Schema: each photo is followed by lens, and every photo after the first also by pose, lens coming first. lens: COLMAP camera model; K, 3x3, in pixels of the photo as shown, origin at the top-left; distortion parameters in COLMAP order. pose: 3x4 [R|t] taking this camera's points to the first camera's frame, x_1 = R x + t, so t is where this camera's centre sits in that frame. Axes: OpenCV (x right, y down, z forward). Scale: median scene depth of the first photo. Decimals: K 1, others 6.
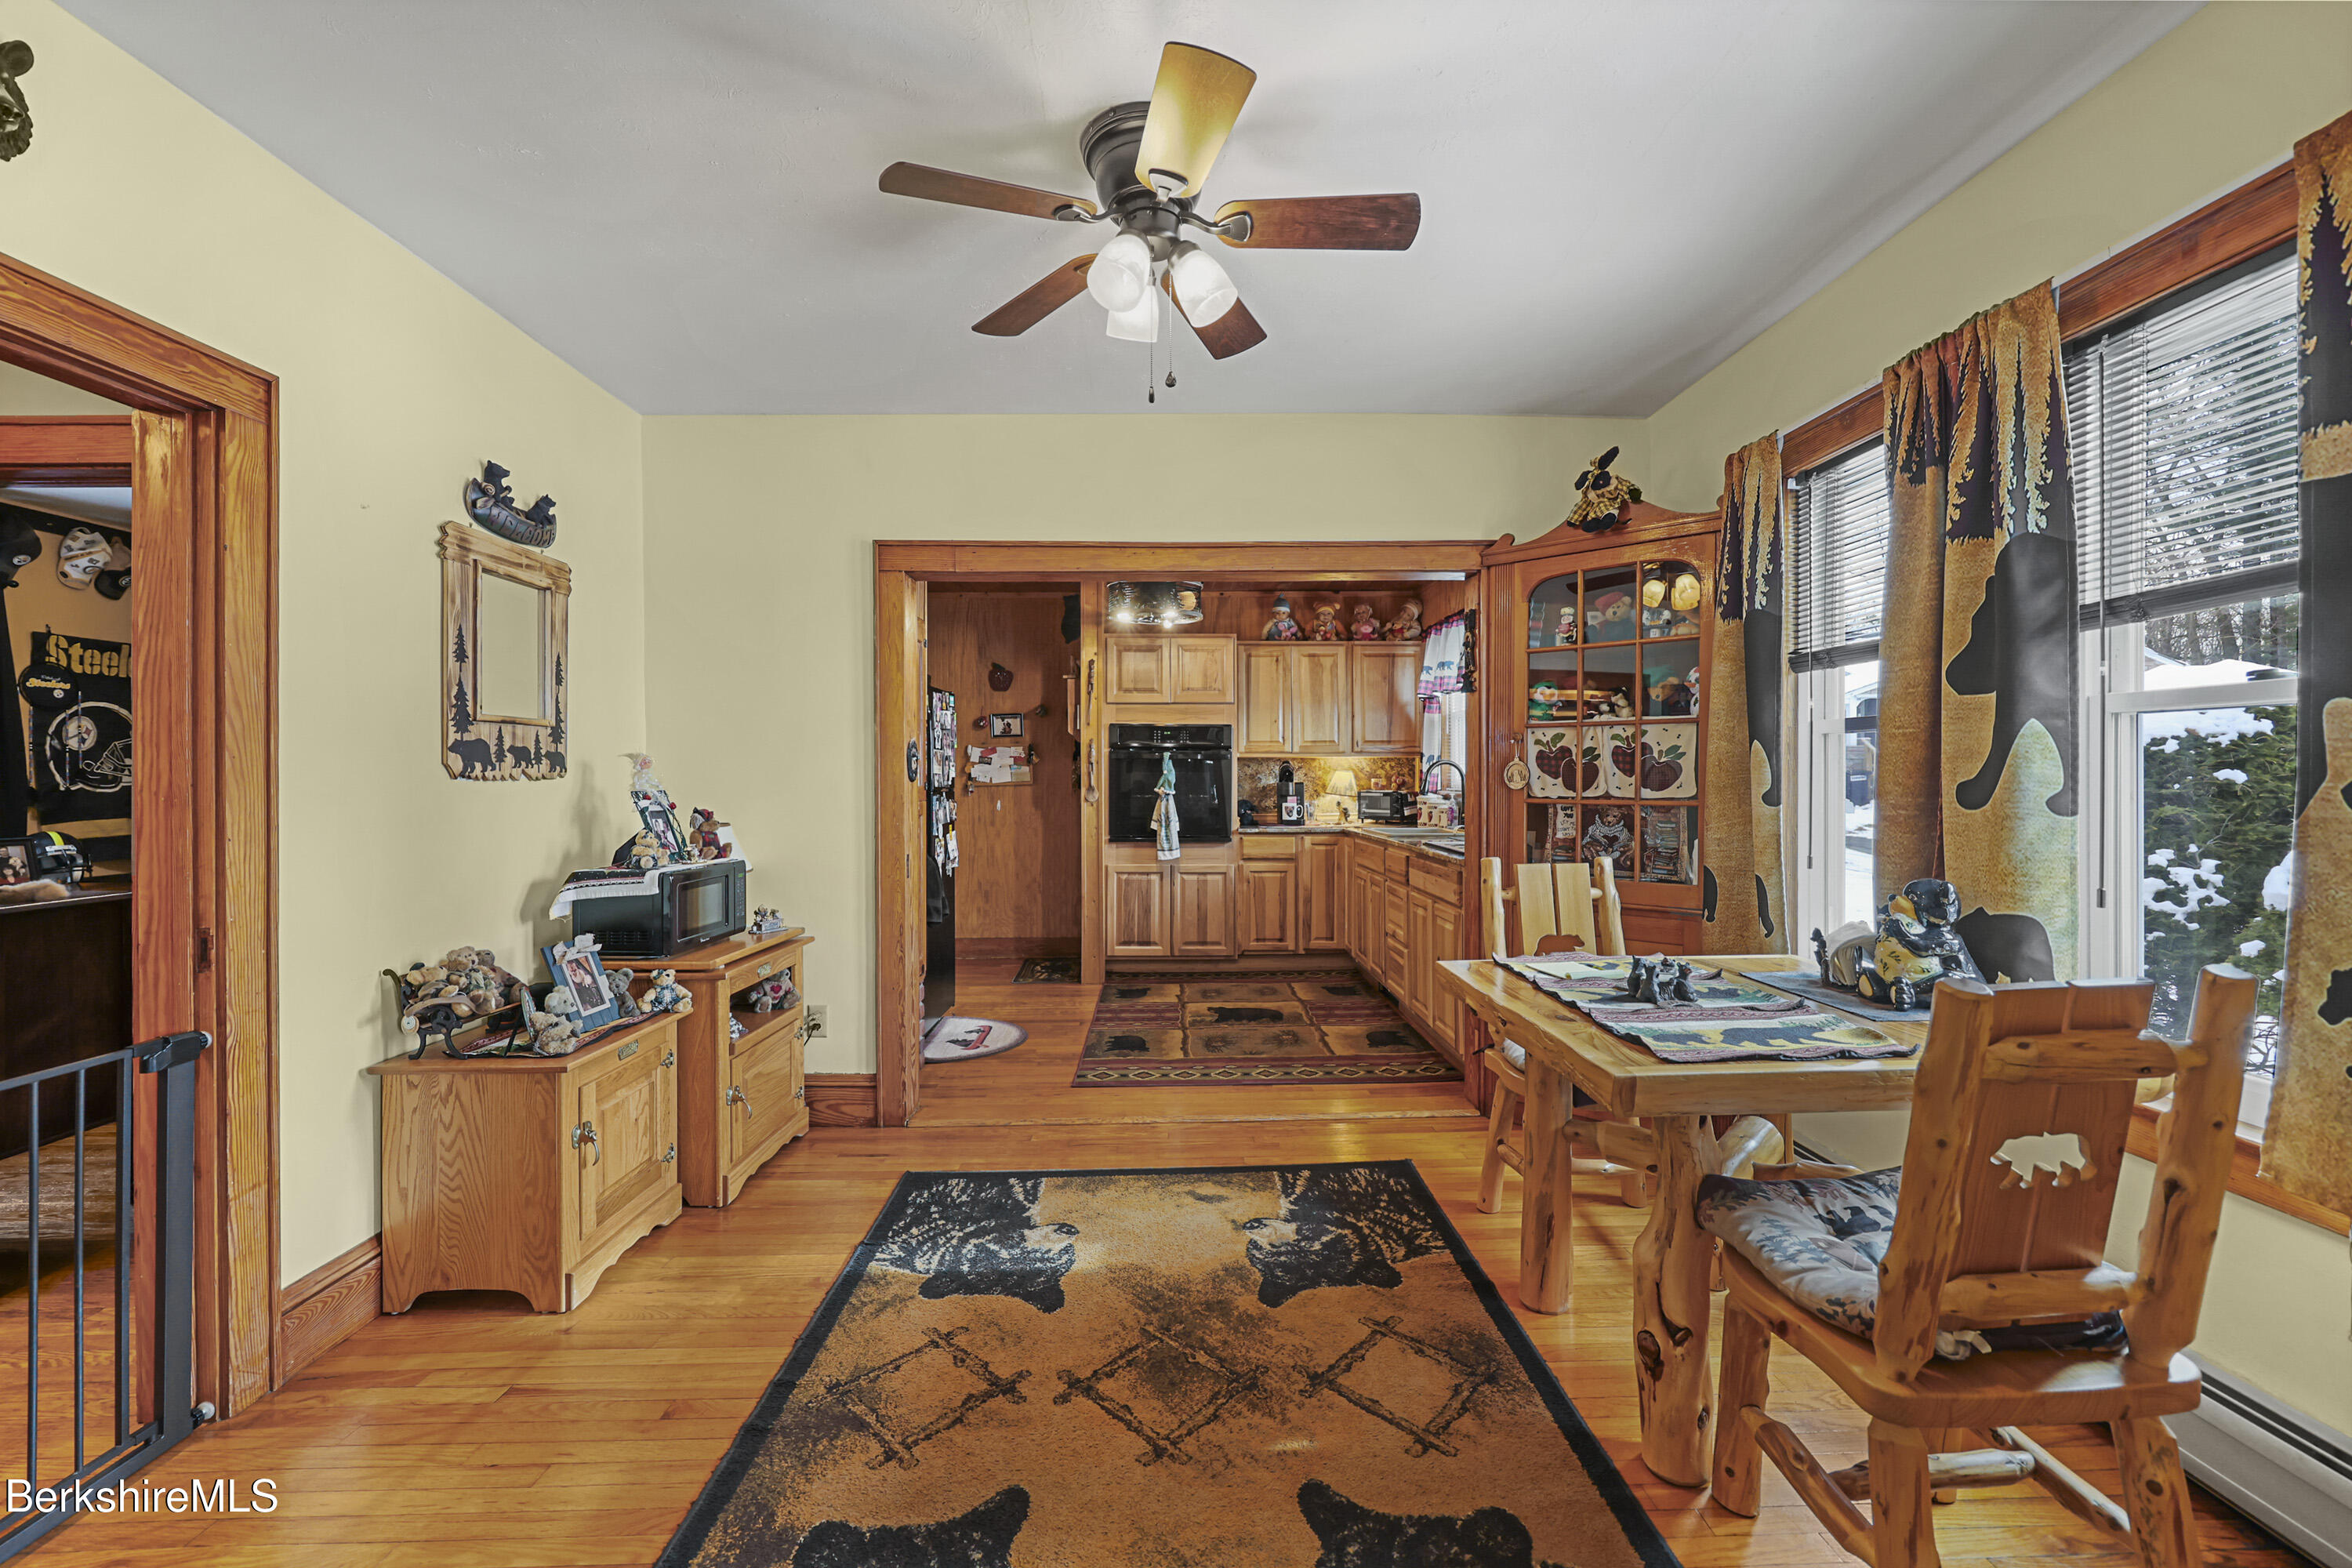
lens RADIAL K [[953.0, 0, 1176.2], [0, 953.0, 775.9], [0, 0, 1]] dist [-0.000714, -0.000251]
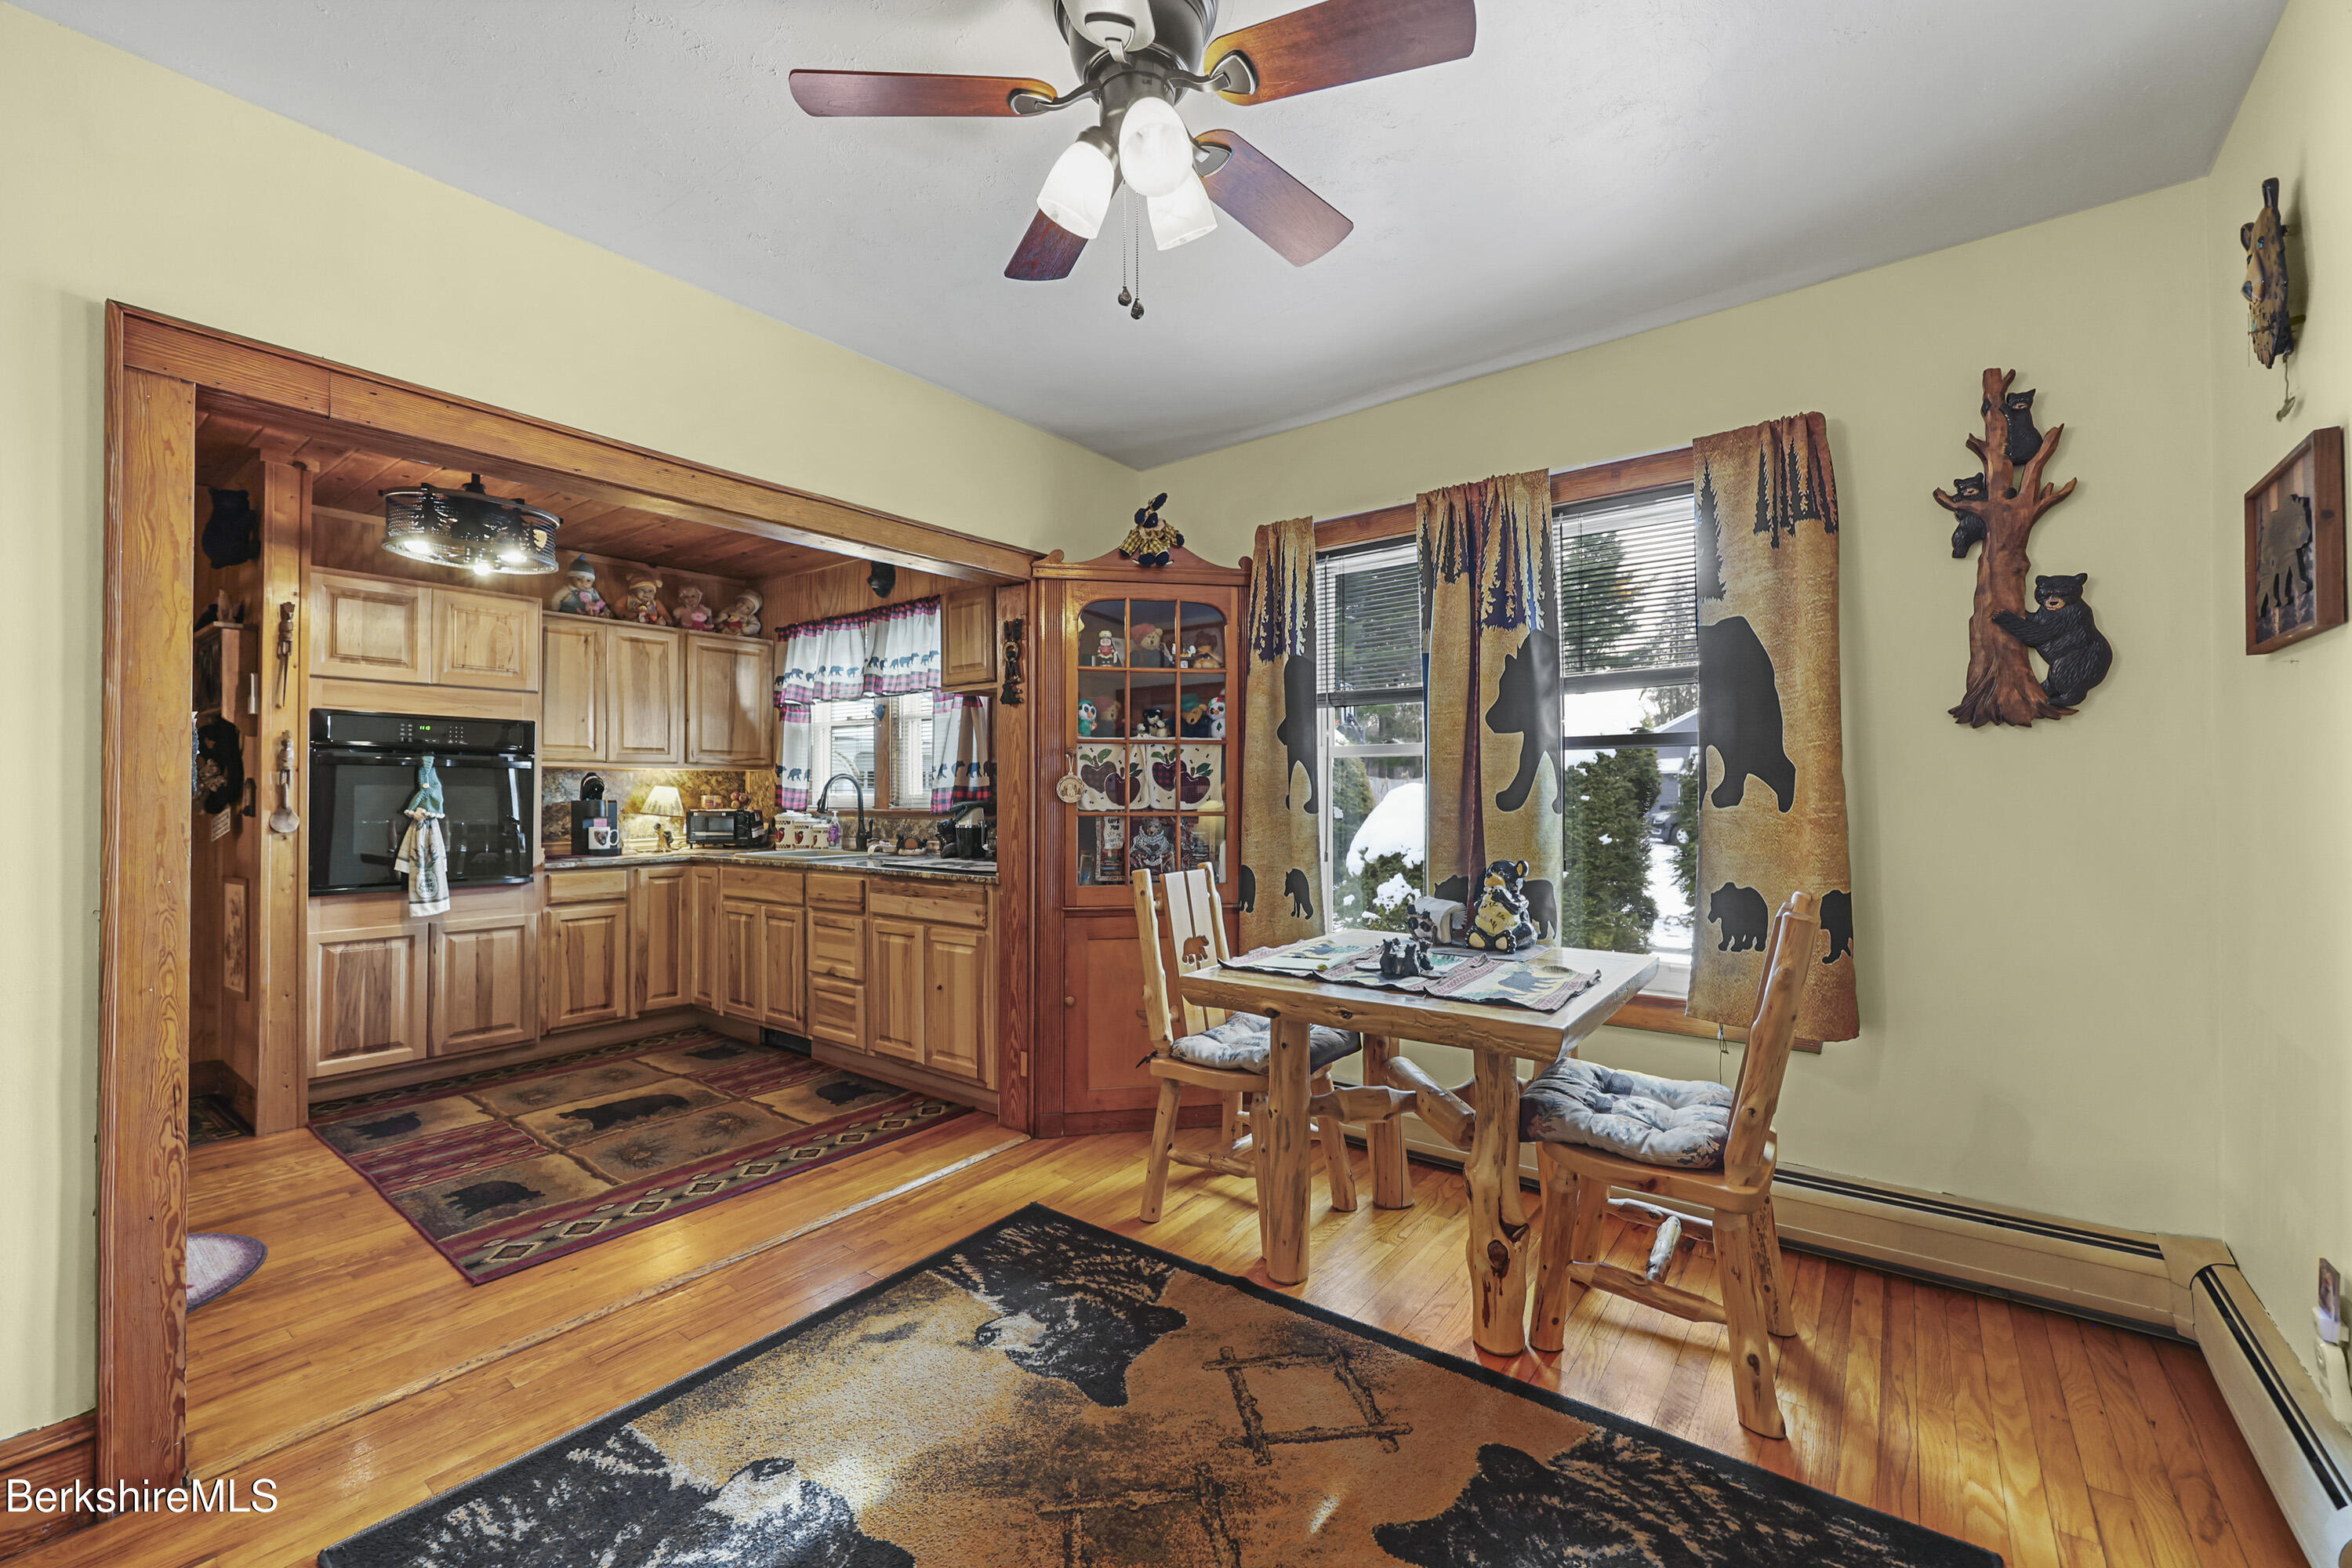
lens RADIAL K [[953.0, 0, 1186.7], [0, 953.0, 777.2], [0, 0, 1]] dist [-0.000714, -0.000251]
pose [[0.617644, 0.013484, 0.786342, -0.377721], [0.001397, 0.999833, -0.018242, 0.005459], [-0.786457, 0.012365, 0.617521, 0.288782]]
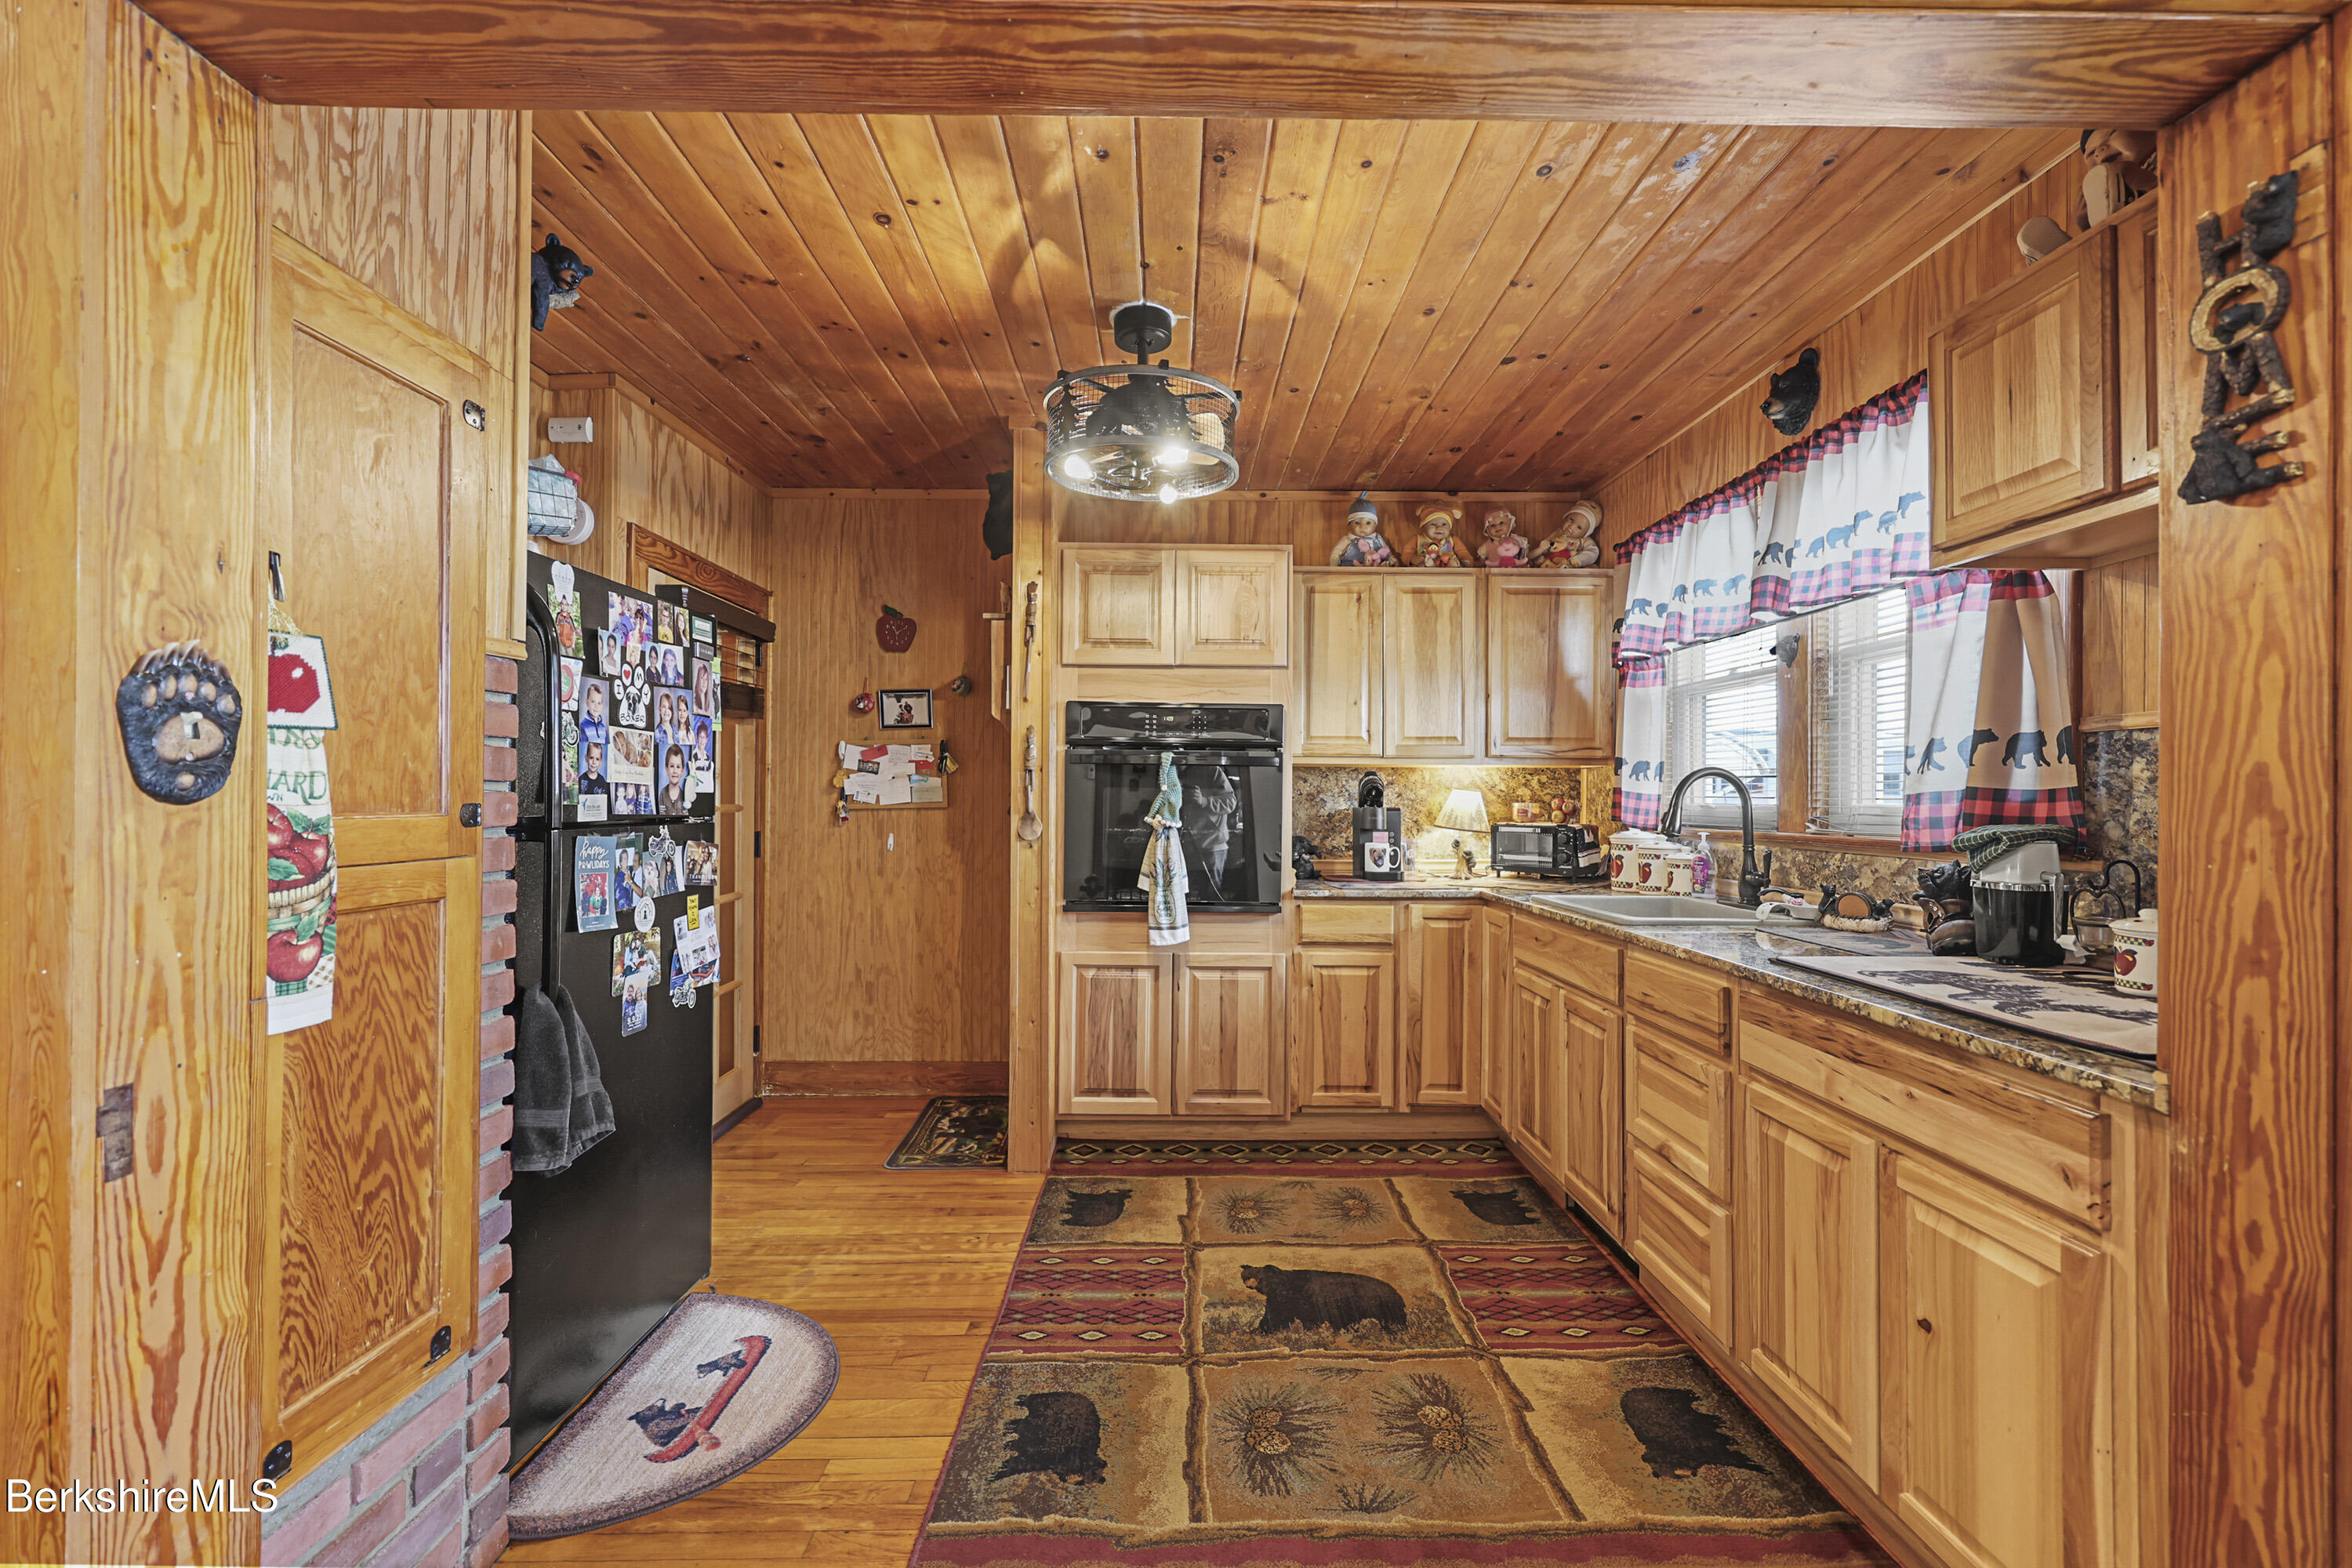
lens RADIAL K [[953.0, 0, 1187.2], [0, 953.0, 794.0], [0, 0, 1]] dist [-0.000714, -0.000251]
pose [[0.999958, 0.008136, -0.004297, 0.007809], [-0.008149, 0.999962, -0.002997, 0.002008], [0.004273, 0.003032, 0.999986, 0.798582]]
